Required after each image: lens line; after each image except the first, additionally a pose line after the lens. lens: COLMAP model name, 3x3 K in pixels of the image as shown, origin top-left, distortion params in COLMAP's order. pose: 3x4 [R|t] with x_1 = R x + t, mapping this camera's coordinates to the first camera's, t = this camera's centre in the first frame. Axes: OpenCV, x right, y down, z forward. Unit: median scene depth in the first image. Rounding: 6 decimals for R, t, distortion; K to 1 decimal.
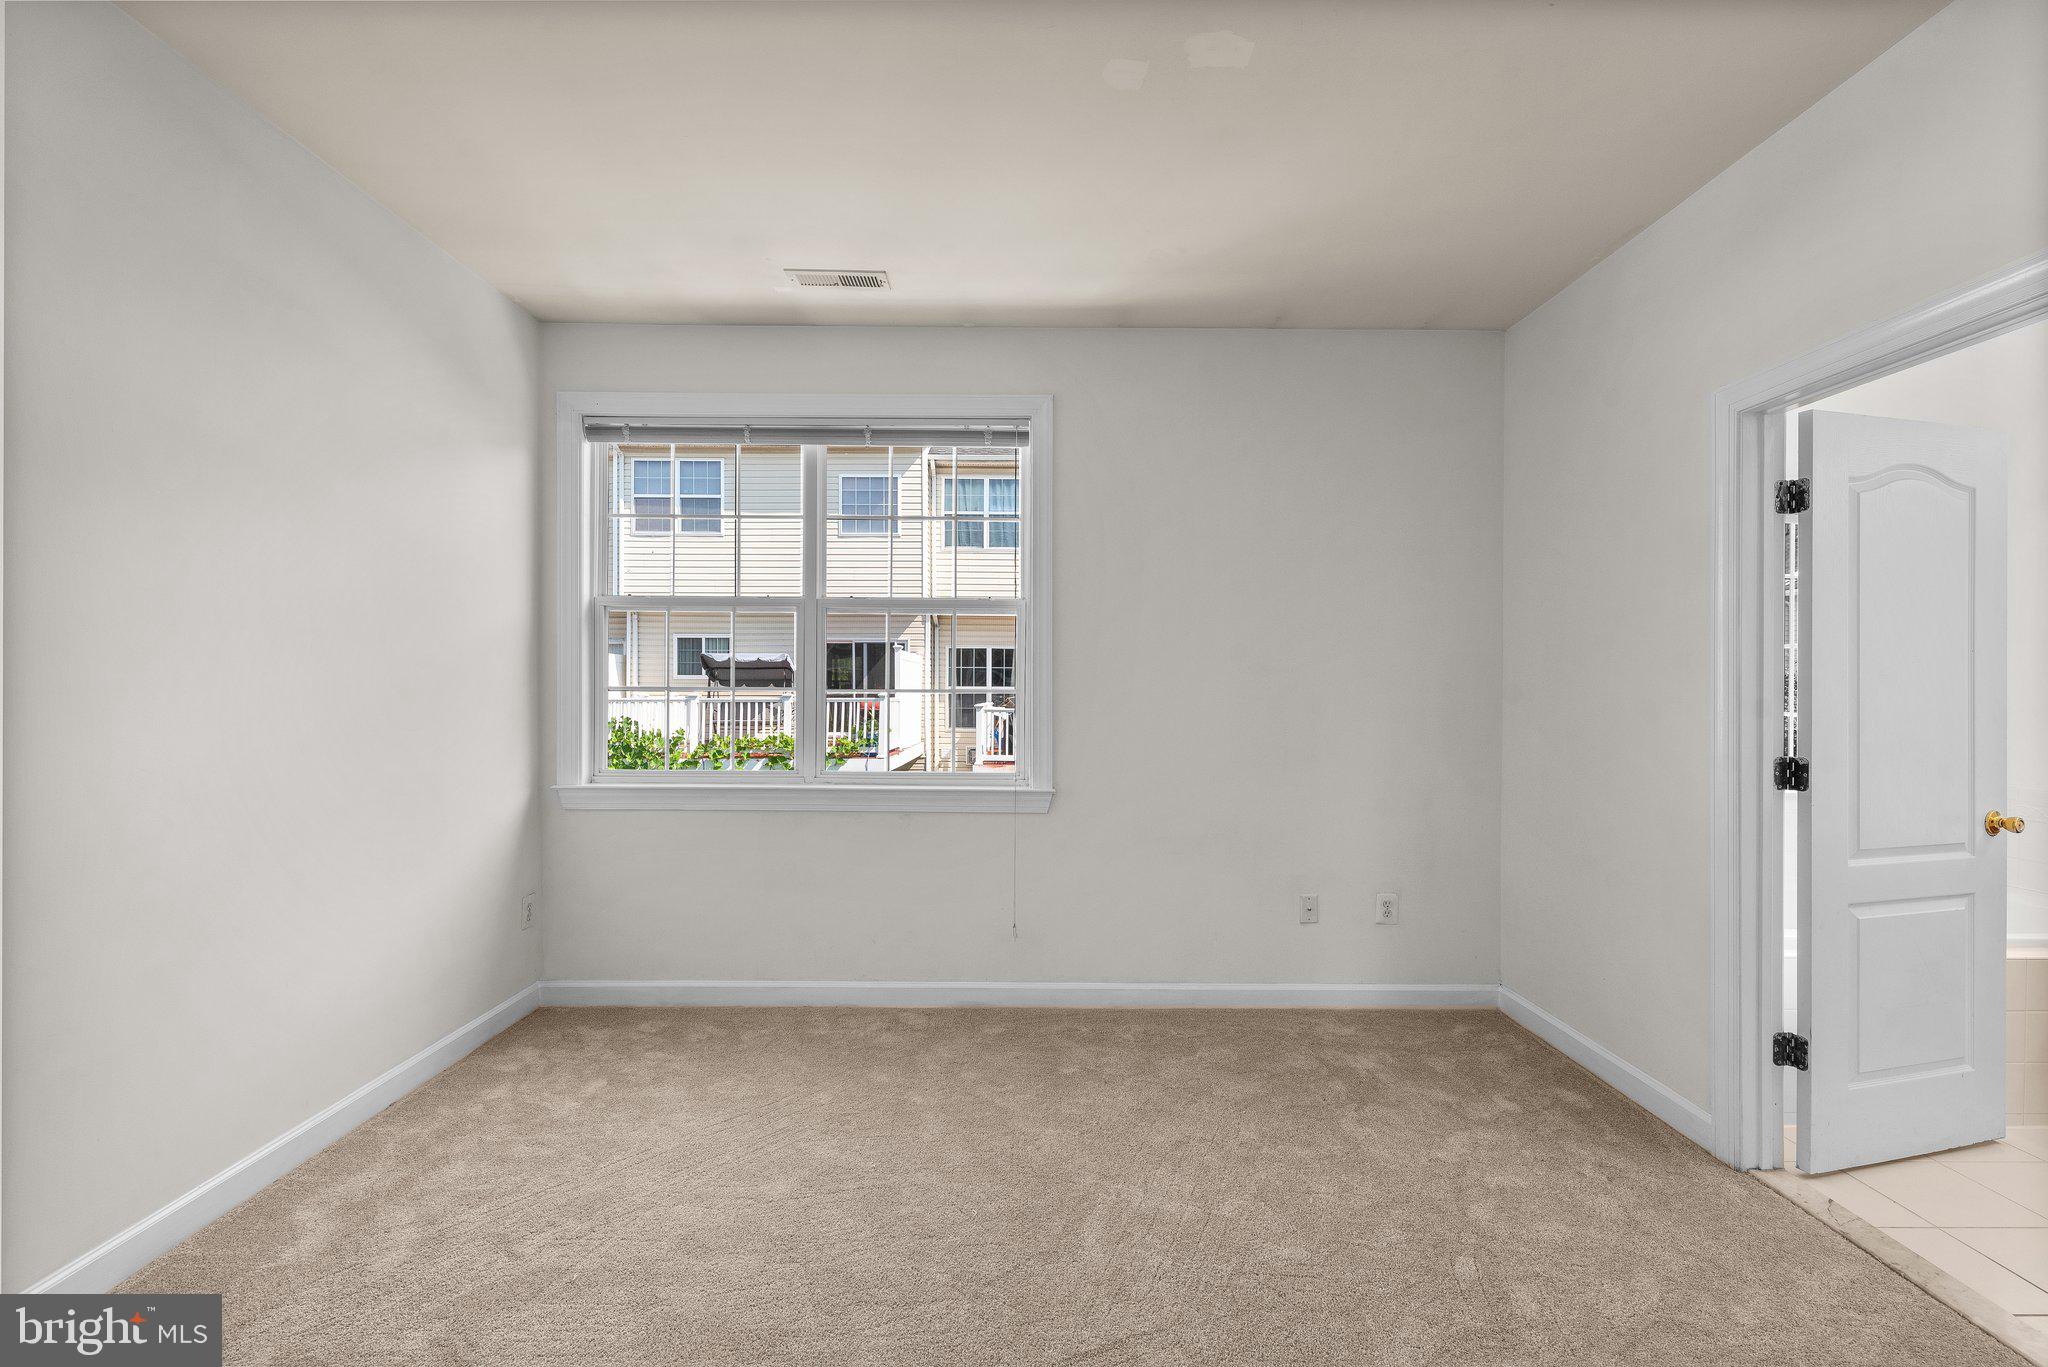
lens RADIAL K [[935.4, 0, 1022.2], [0, 935.4, 686.6], [0, 0, 1]] dist [0.002872, 0.000319]
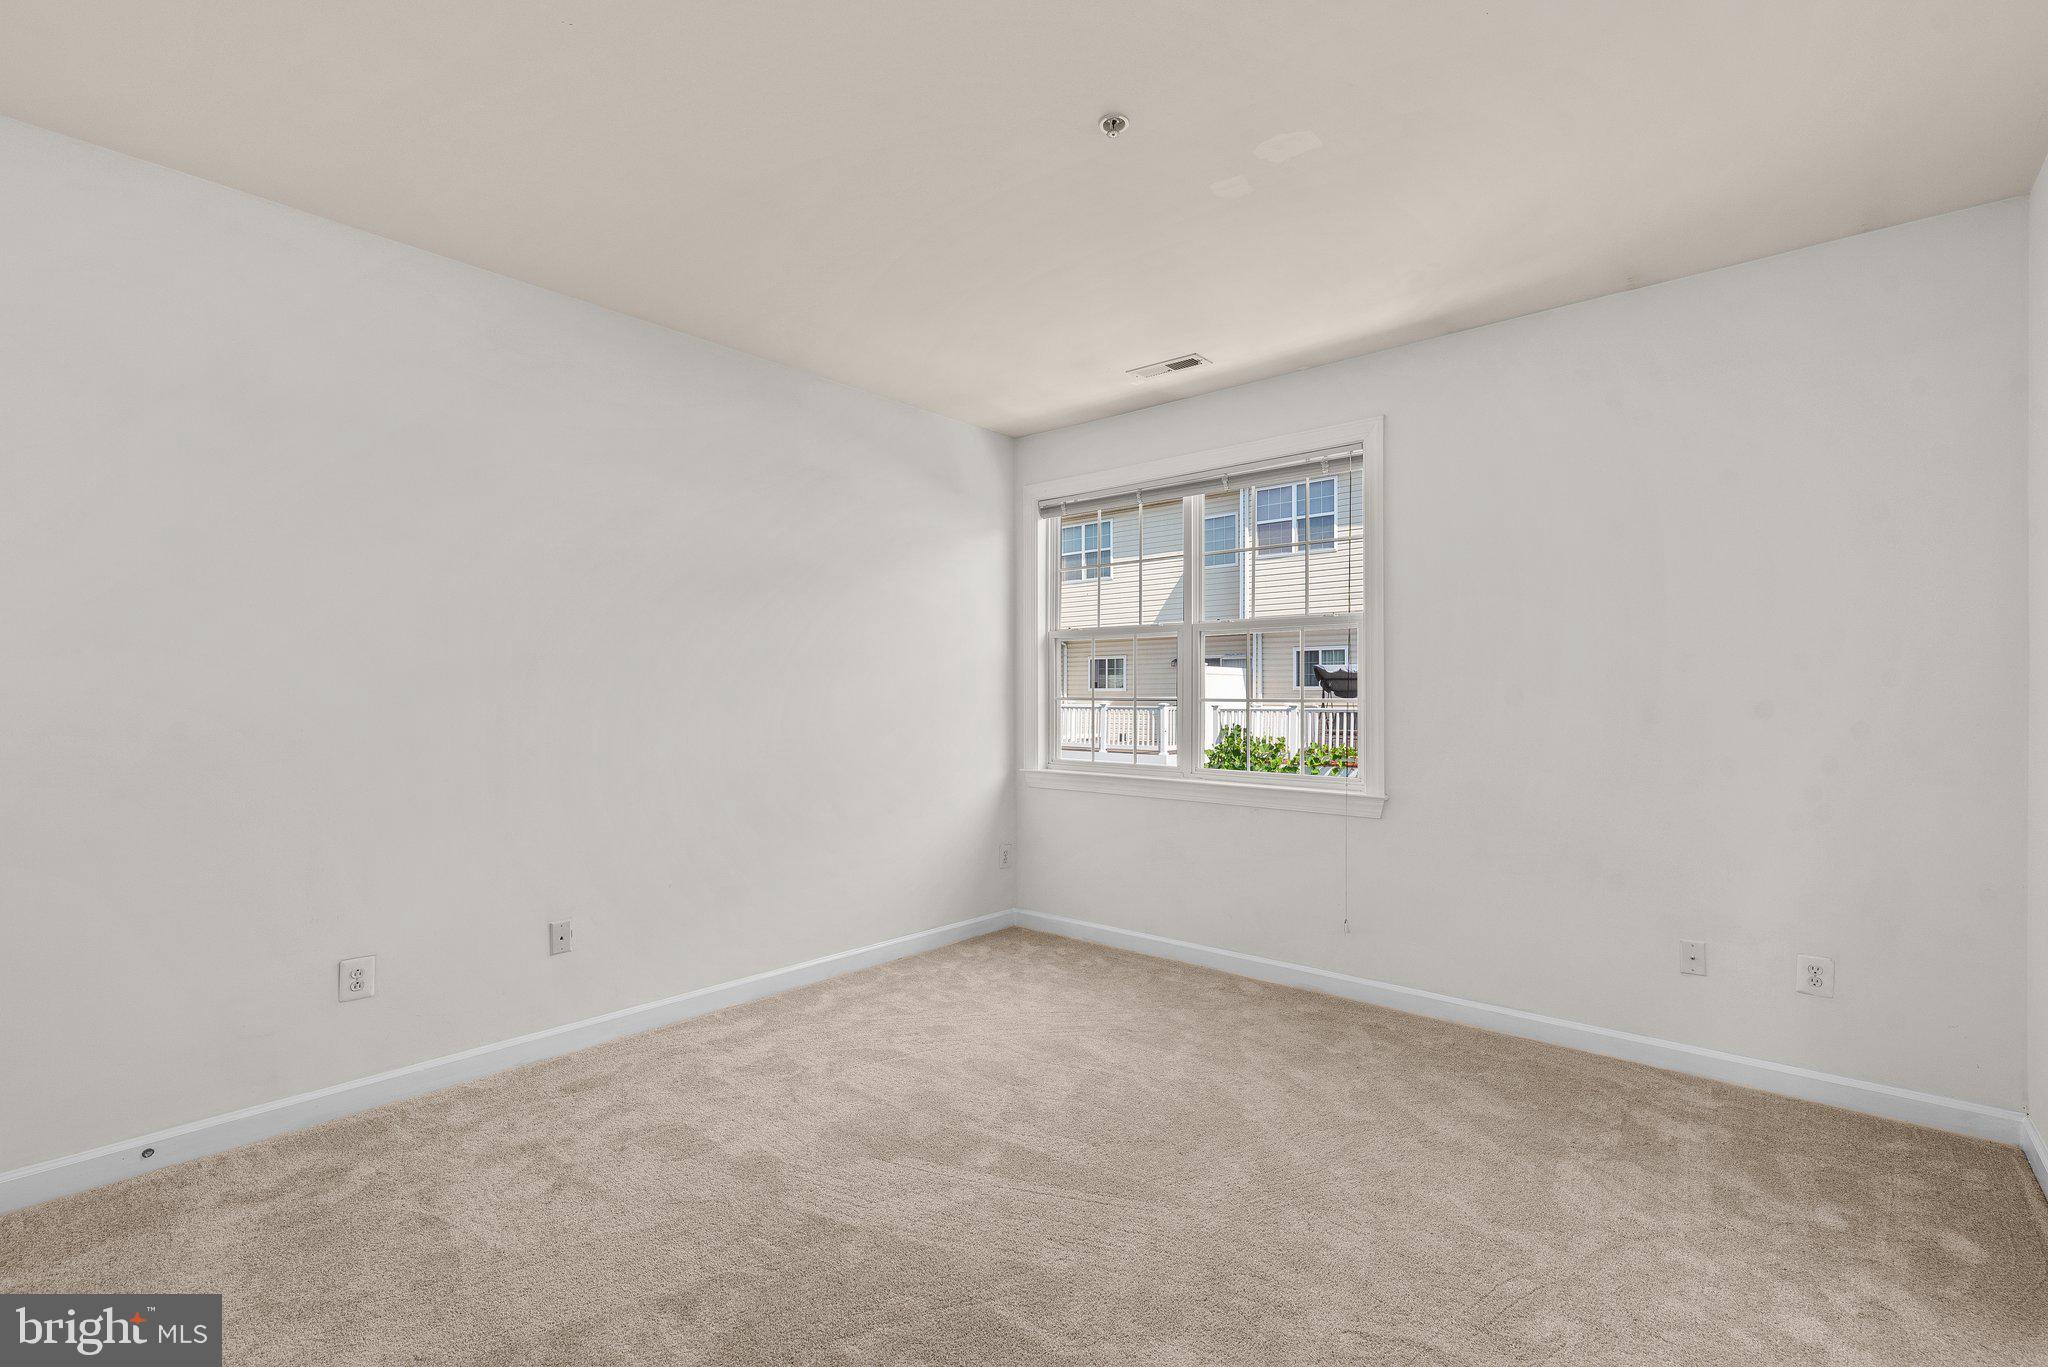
lens RADIAL K [[970.6, 0, 1022.4], [0, 970.6, 687.7], [0, 0, 1]] dist [0.000180, 0.000458]
pose [[0.736243, -0.009010, -0.676658, 0.477814], [0.002363, 0.999939, -0.010743, 0.001034], [0.676714, 0.006311, 0.736219, -0.064302]]
